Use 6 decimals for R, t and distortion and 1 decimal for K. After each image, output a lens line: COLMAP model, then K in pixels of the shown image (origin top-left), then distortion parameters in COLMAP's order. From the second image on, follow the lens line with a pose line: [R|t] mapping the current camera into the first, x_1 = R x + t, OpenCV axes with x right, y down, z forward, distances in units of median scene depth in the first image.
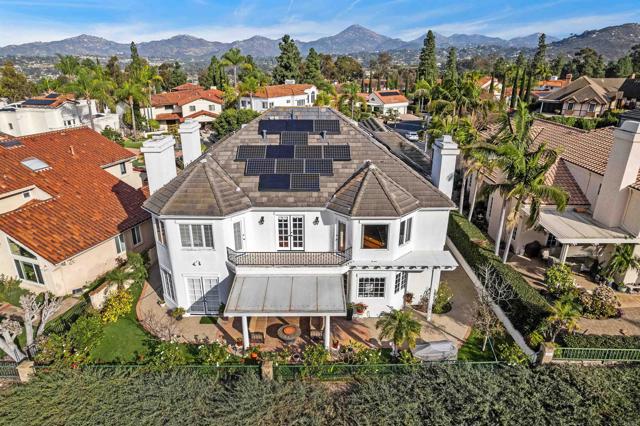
lens RADIAL K [[415.1, 0, 320.0], [0, 415.1, 213.0], [0, 0, 1]] dist [-0.067540, 0.055683]
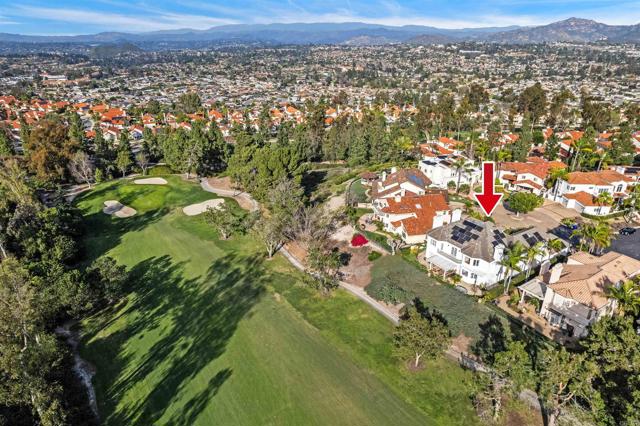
lens RADIAL K [[415.1, 0, 320.0], [0, 415.1, 213.0], [0, 0, 1]] dist [-0.067540, 0.055683]
pose [[0.539687, 0.339118, -0.770543, 1.675203], [-0.311546, 0.930751, 0.191420, -0.505860], [0.782098, 0.136753, 0.607965, -1.894318]]
